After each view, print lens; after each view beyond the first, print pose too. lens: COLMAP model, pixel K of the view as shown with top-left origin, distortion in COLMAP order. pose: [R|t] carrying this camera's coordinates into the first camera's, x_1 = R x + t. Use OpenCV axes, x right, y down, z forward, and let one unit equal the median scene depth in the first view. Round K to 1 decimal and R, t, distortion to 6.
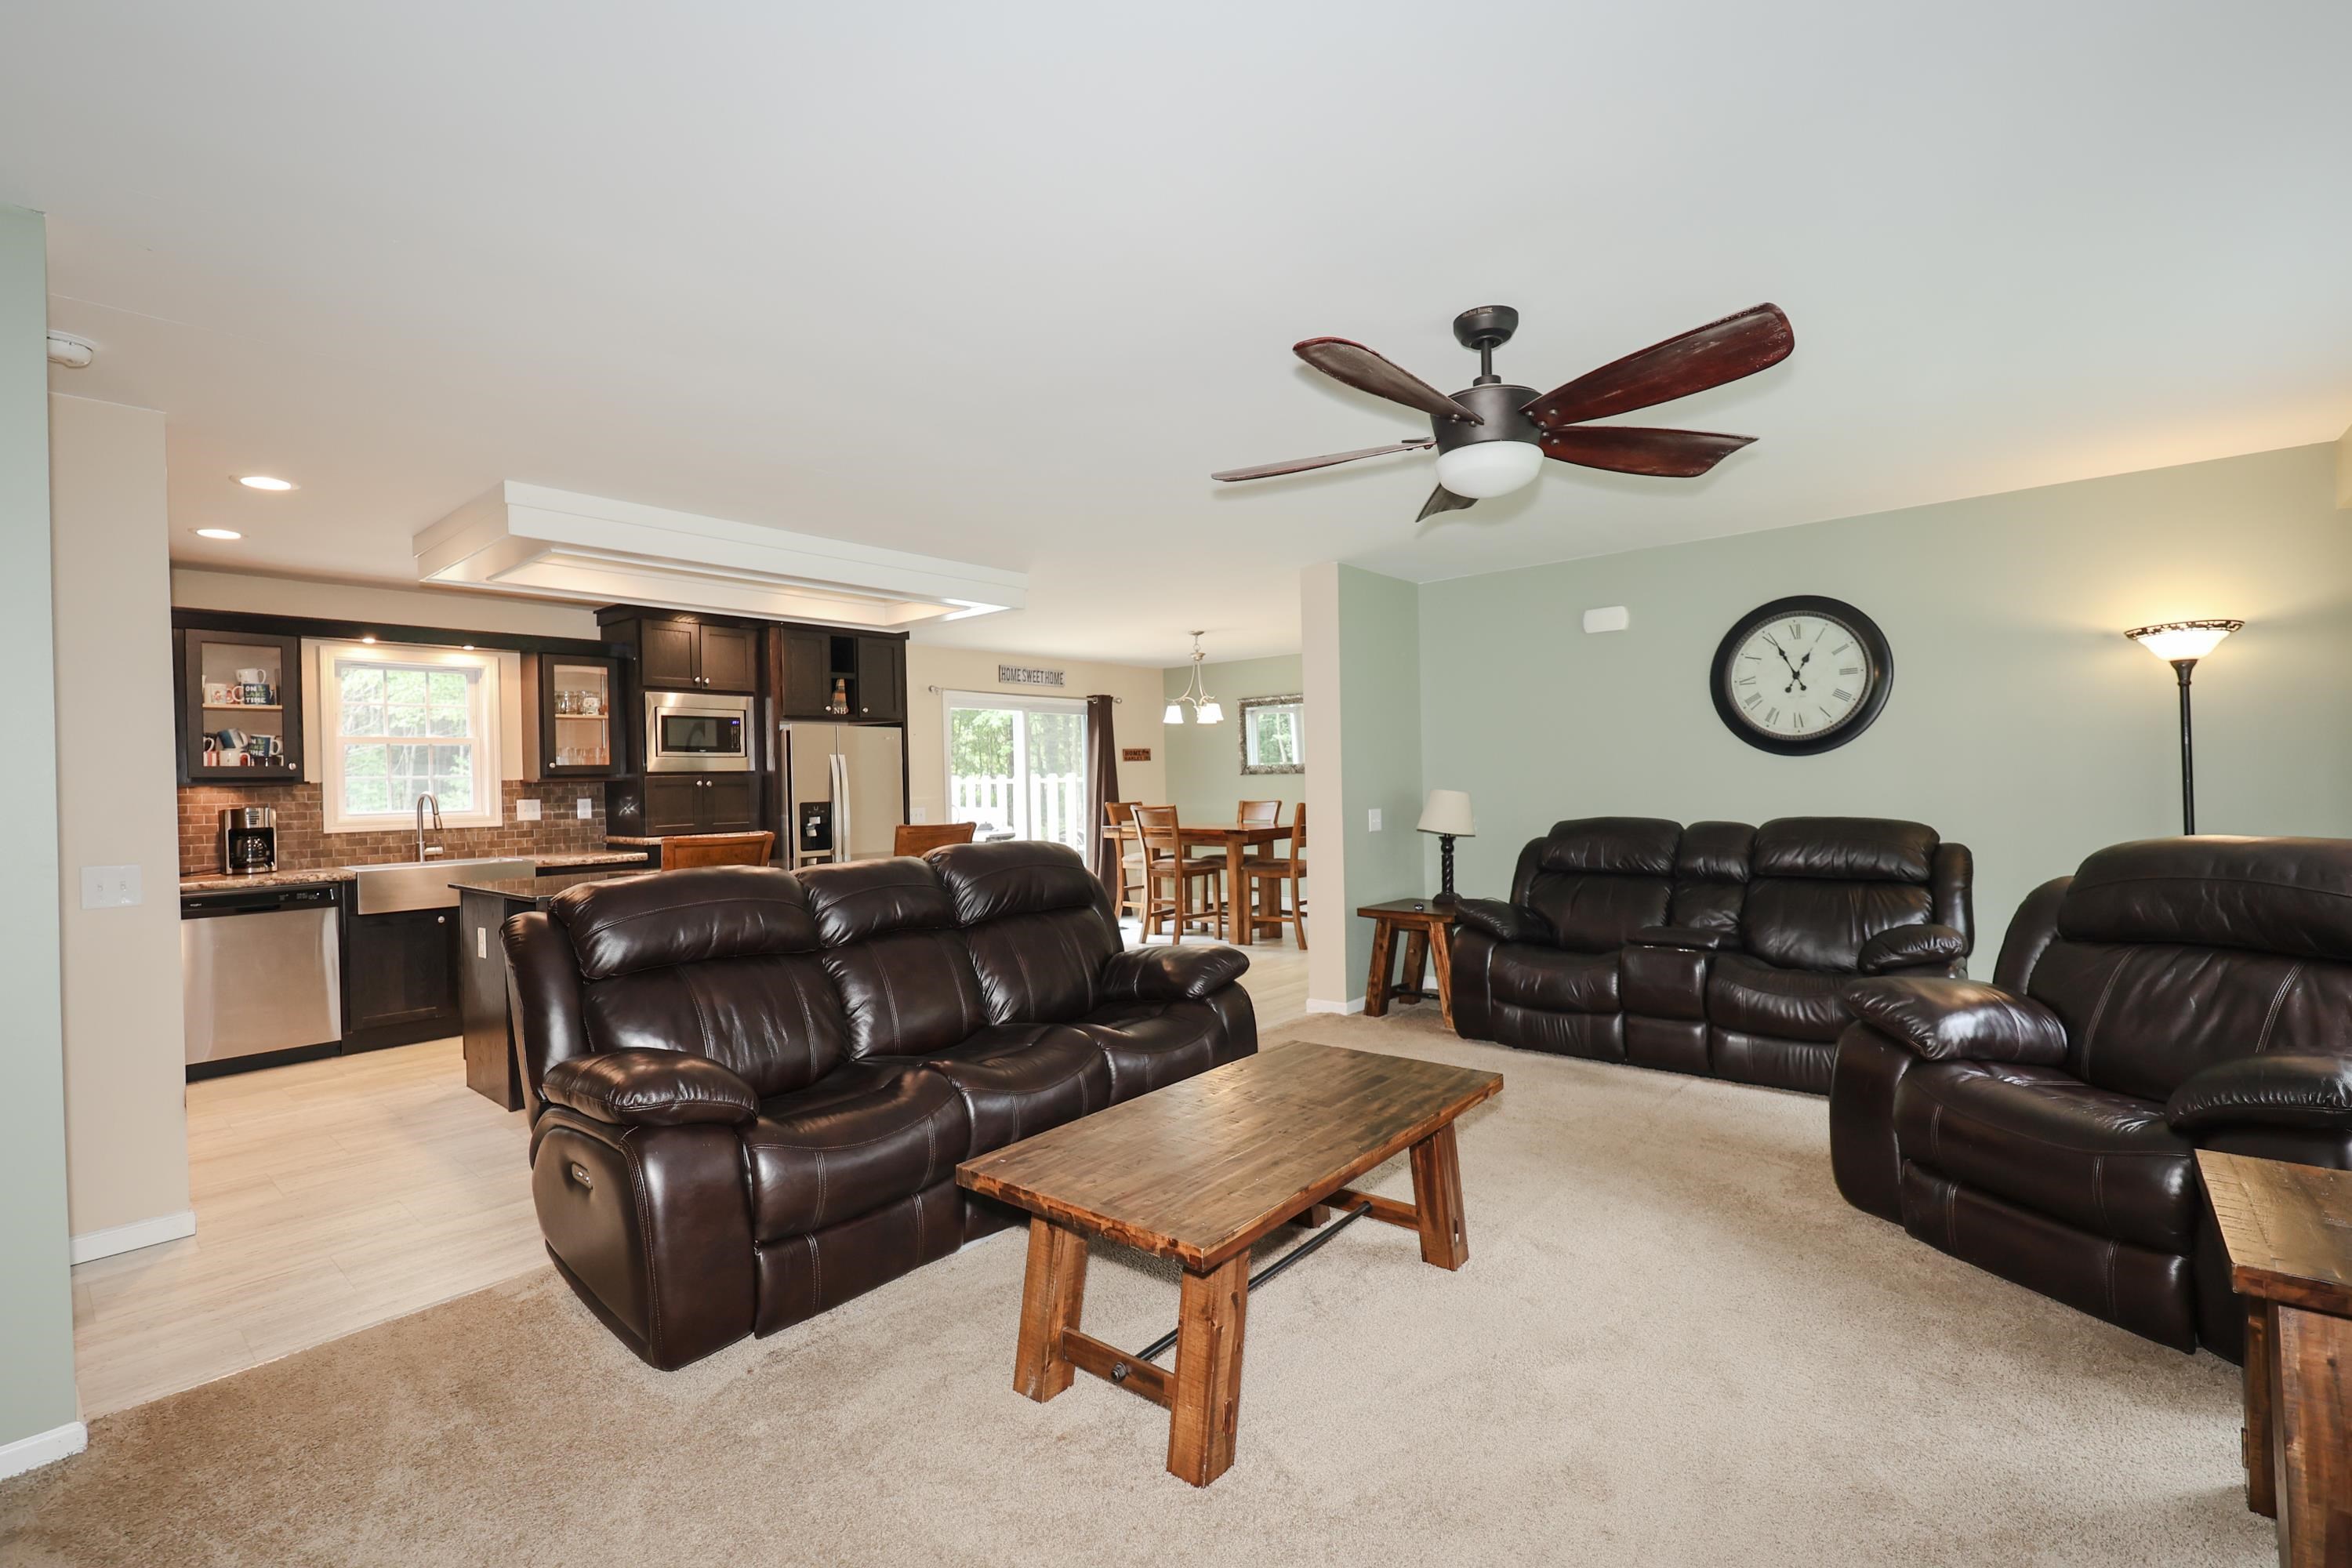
lens RADIAL K [[1009.3, 0, 1176.0], [0, 1009.3, 784.0], [0, 0, 1]] dist [0.000016, -0.000002]
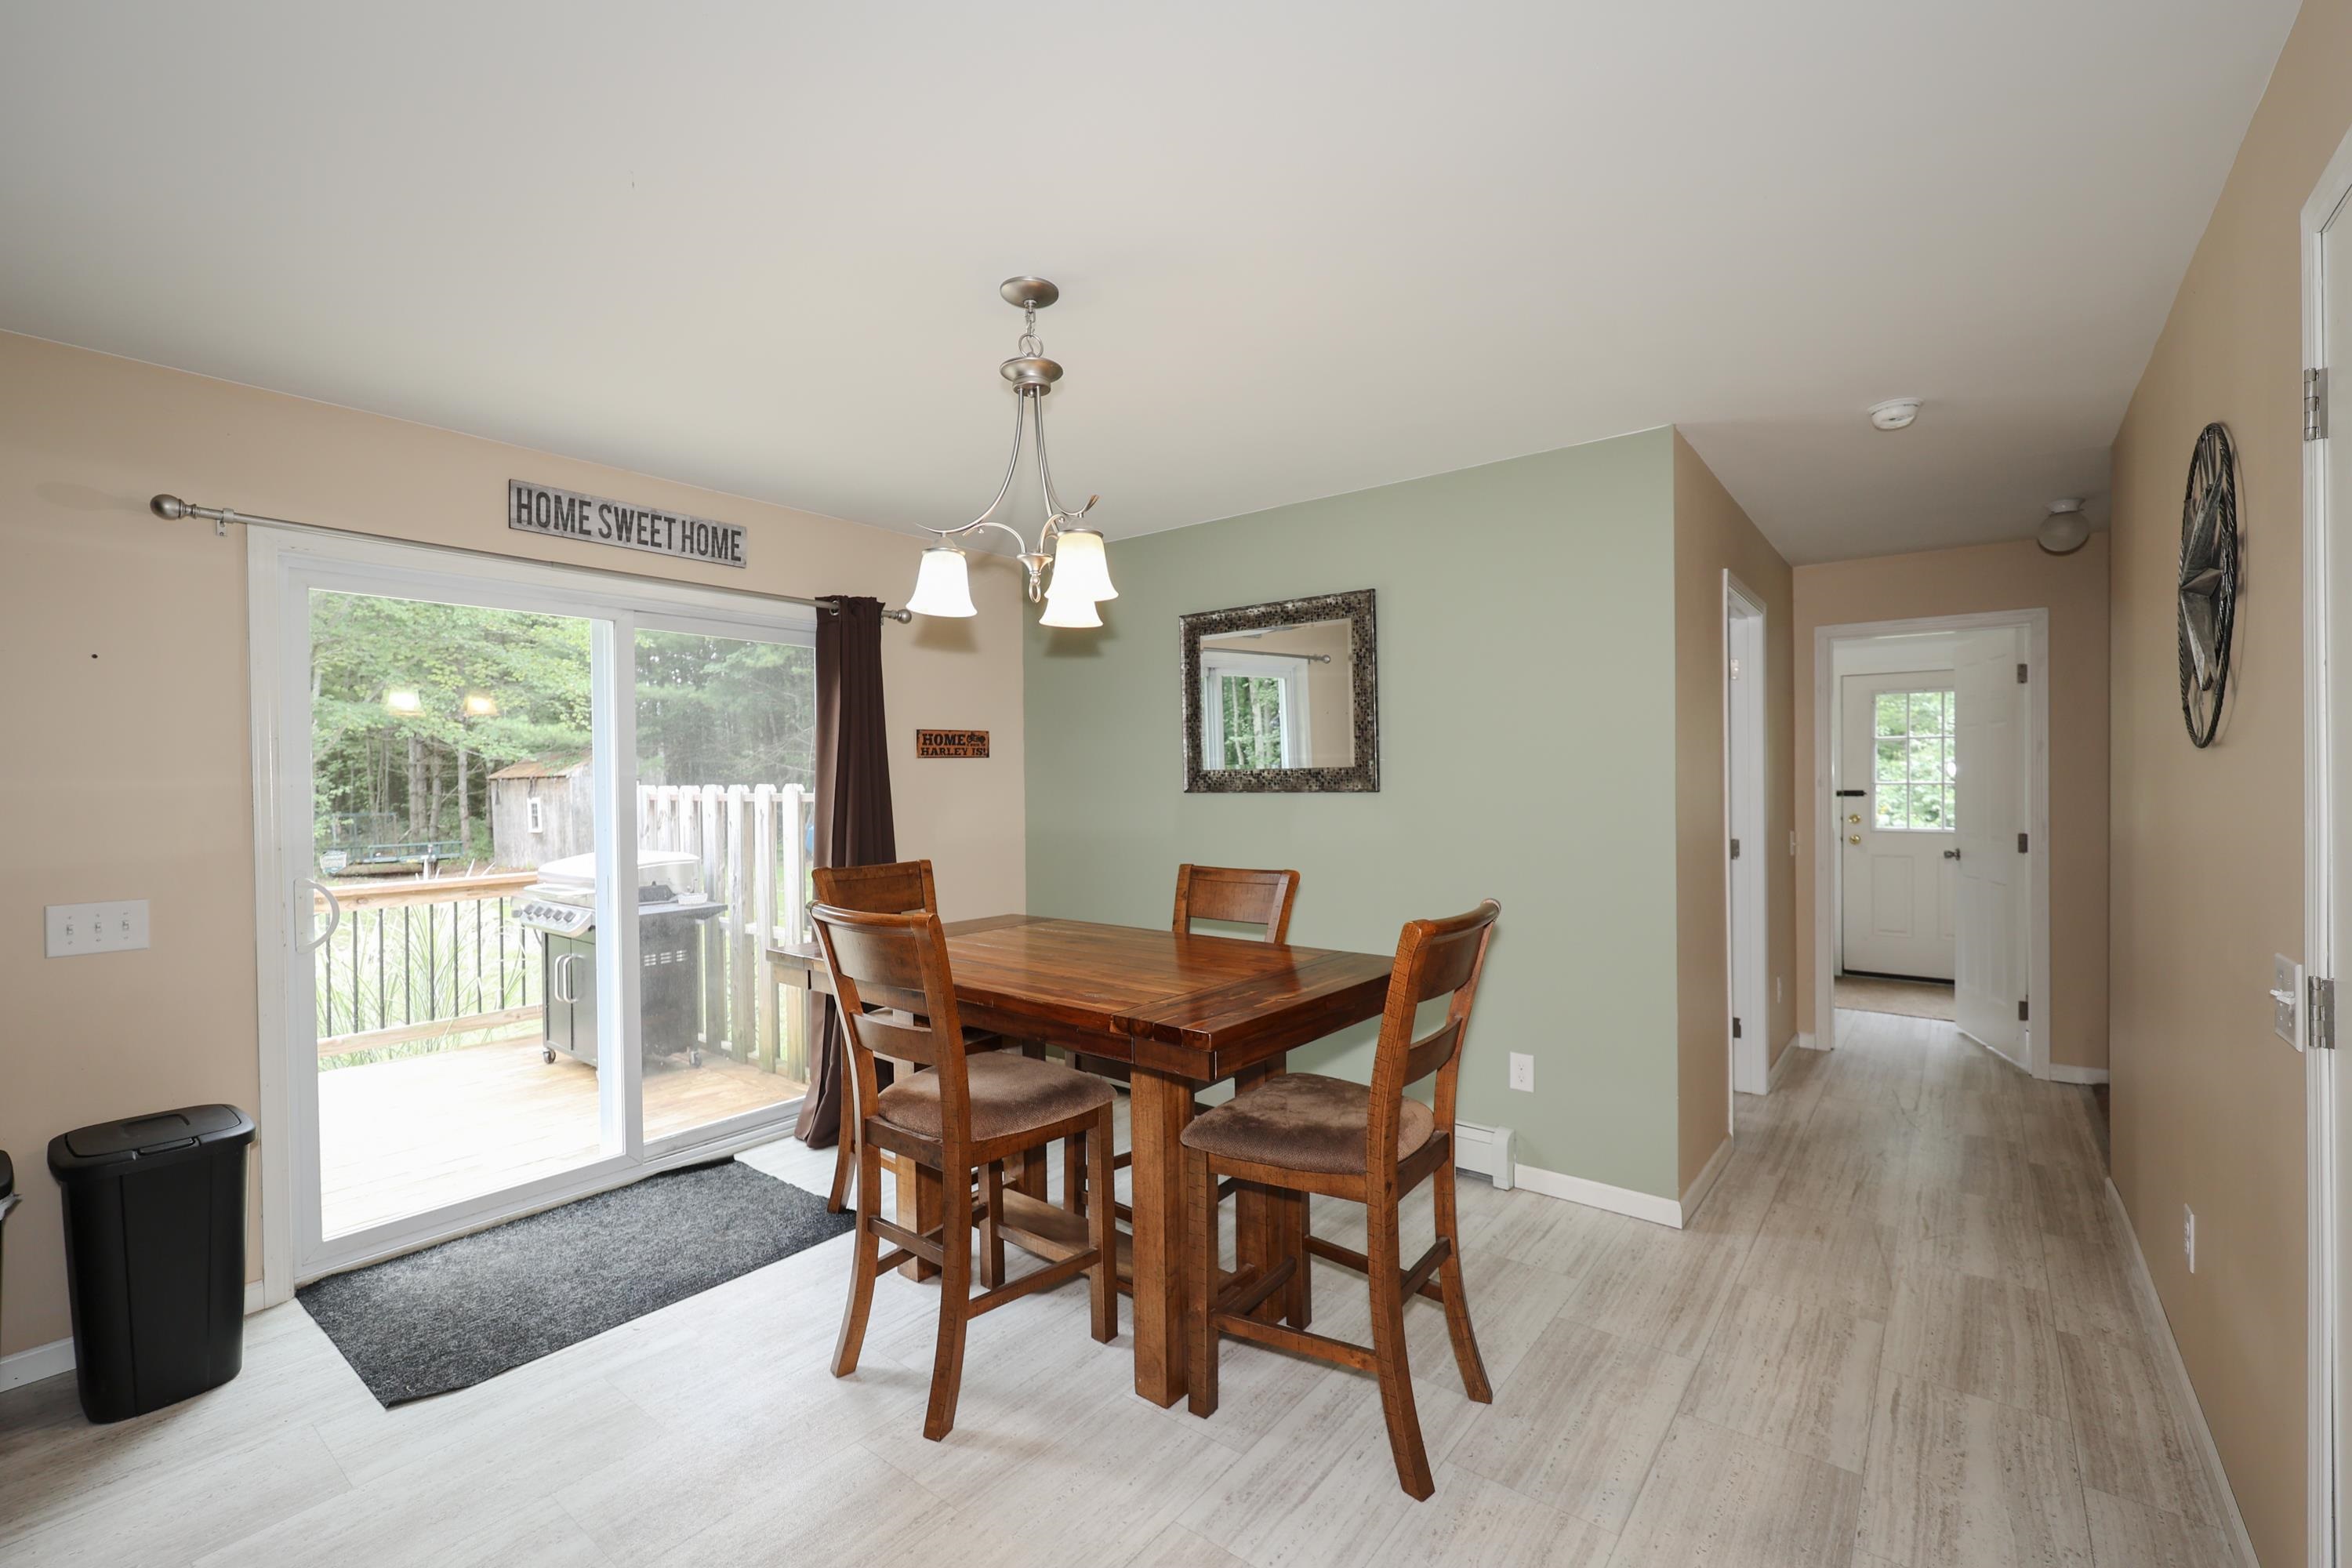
lens RADIAL K [[1000.2, 0, 1176.0], [0, 1000.2, 784.0], [0, 0, 1]] dist [0.000000, -0.000003]
pose [[0.998633, 0.006345, 0.051888, 0.037934], [-0.005822, 0.999931, -0.010229, -0.007539], [-0.051949, 0.009913, 0.998601, 0.578732]]
